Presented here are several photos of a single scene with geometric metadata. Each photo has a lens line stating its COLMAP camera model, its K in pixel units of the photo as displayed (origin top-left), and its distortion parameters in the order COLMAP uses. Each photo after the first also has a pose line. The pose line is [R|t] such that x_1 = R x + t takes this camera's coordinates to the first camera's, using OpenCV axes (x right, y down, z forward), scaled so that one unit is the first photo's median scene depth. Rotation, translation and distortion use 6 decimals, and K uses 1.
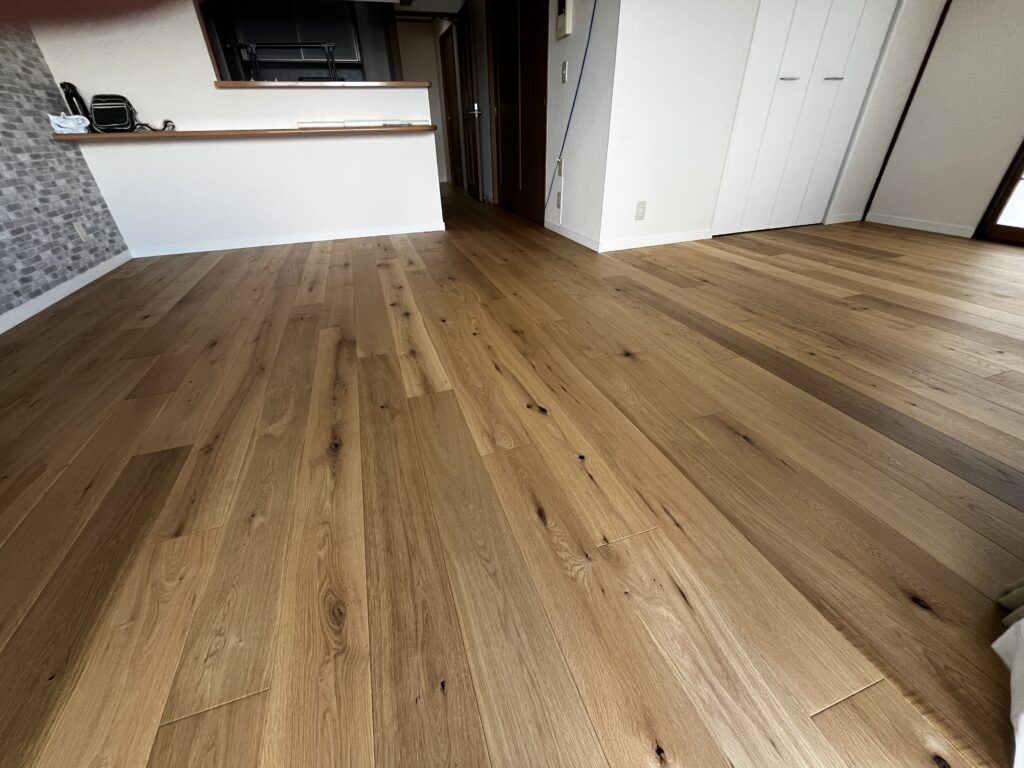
lens RADIAL K [[418.4, 0, 512.0], [0, 418.4, 384.0], [0, 0, 1]] dist [-0.002034, -0.000120]
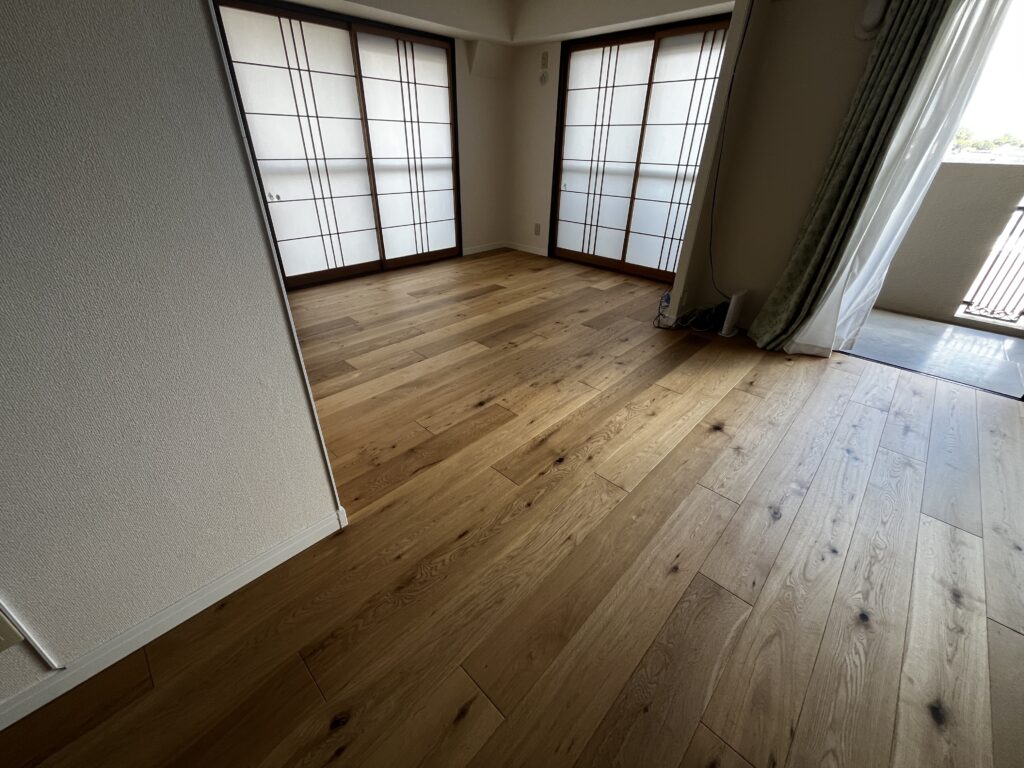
lens RADIAL K [[418.4, 0, 512.0], [0, 418.4, 384.0], [0, 0, 1]] dist [-0.002034, -0.000120]
pose [[-0.466122, -0.422090, 0.777541, -0.221244], [0.450299, 0.643317, 0.619172, -0.825014], [-0.761552, 0.638736, -0.109797, 1.098742]]
